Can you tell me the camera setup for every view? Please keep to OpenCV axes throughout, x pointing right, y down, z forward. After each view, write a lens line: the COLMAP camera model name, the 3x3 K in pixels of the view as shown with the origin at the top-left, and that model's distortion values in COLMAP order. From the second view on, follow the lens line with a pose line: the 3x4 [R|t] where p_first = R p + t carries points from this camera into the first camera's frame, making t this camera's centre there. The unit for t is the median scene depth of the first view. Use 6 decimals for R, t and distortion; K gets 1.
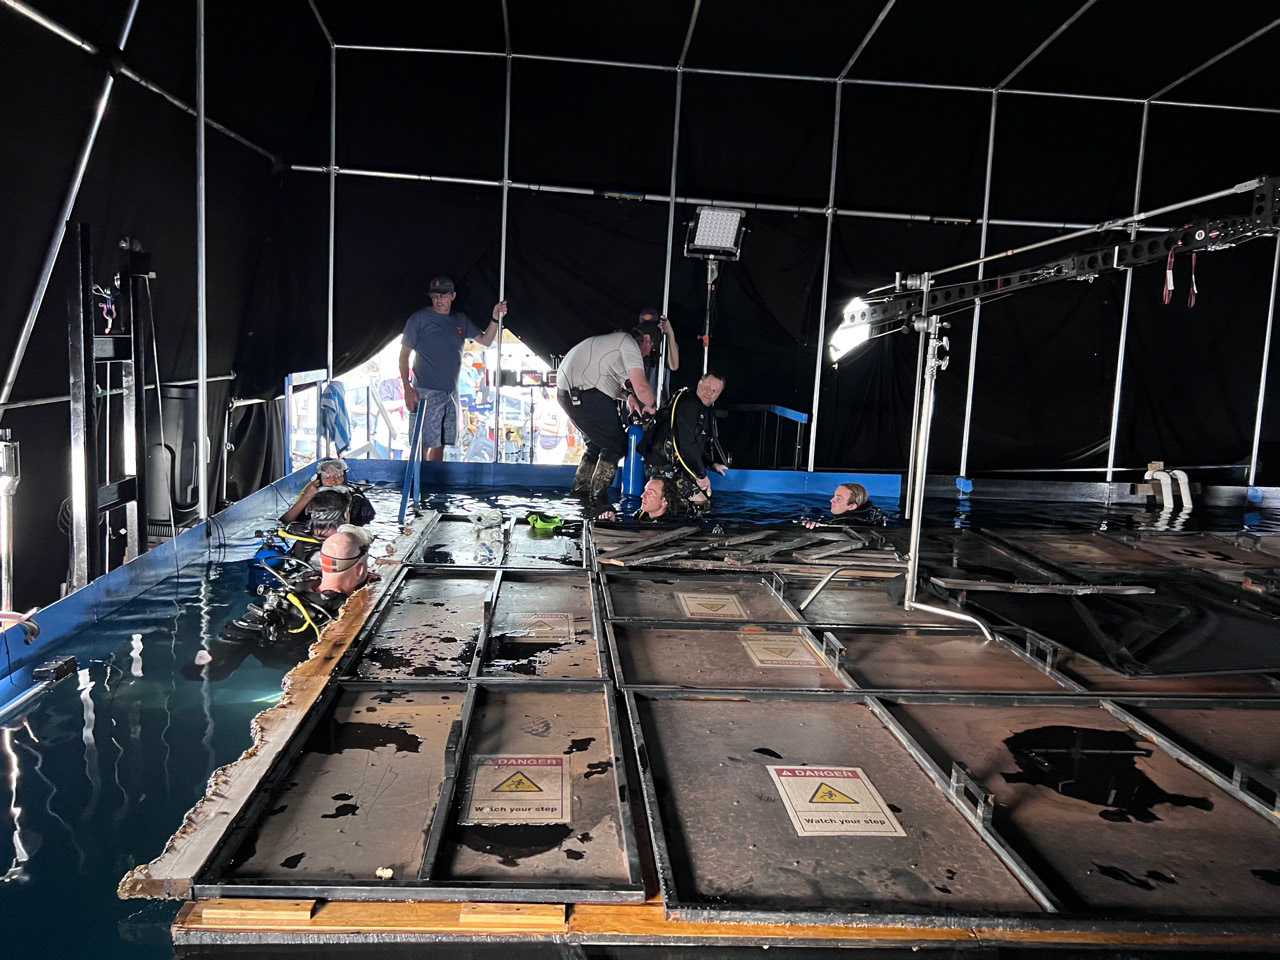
lens RADIAL K [[966.5, 0, 650.9], [0, 966.5, 473.3], [0, 0, 1]] dist [0.042200, -0.042370]
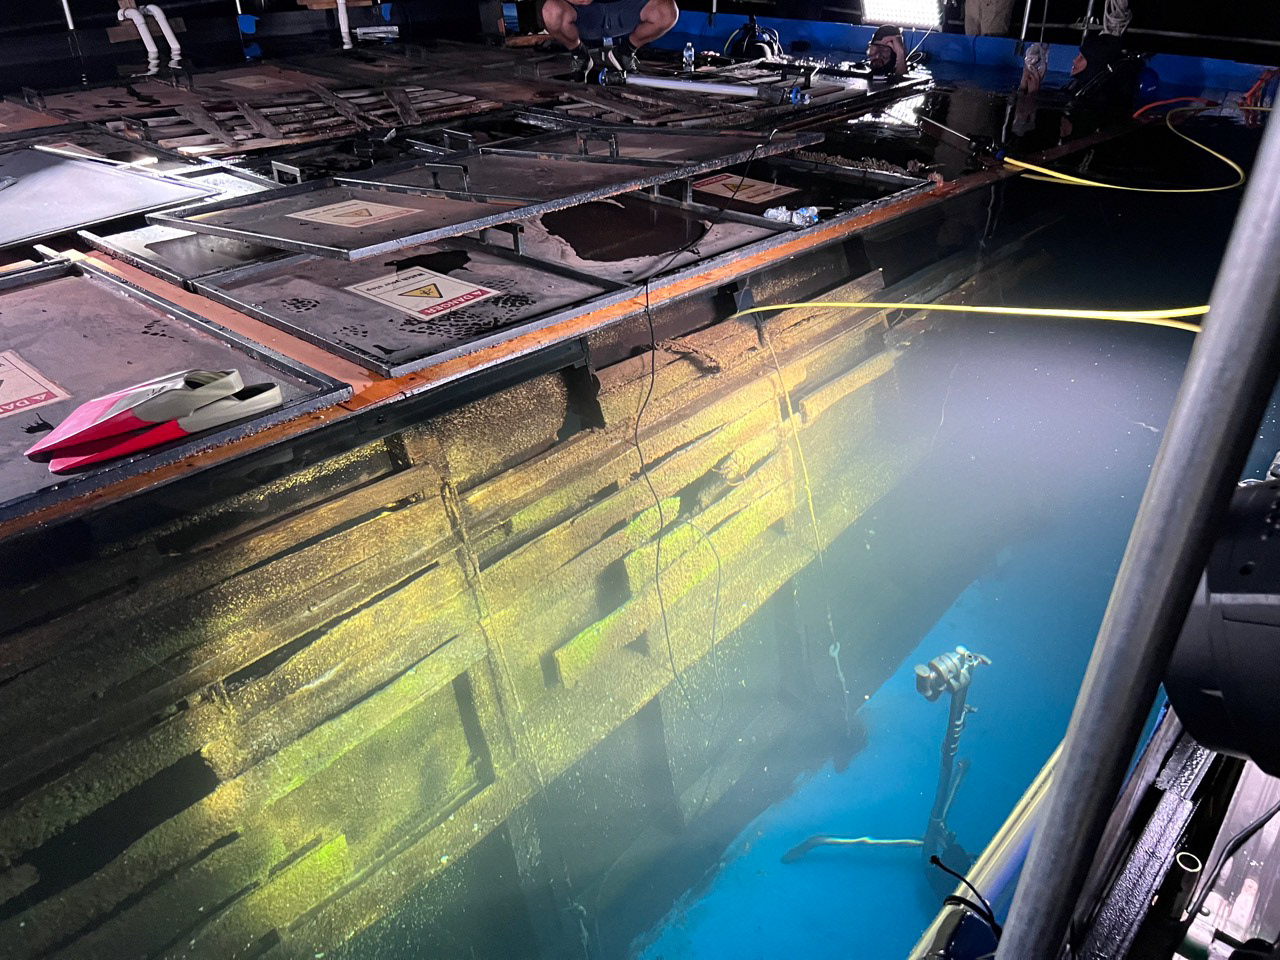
lens RADIAL K [[966.5, 0, 645.6], [0, 966.5, 465.5], [0, 0, 1]] dist [0.042200, -0.042370]
pose [[0.720300, -0.387532, 0.575314, 0.307695], [0.125011, 0.888329, 0.441864, 0.048263], [-0.682305, -0.246354, 0.688309, 0.016192]]
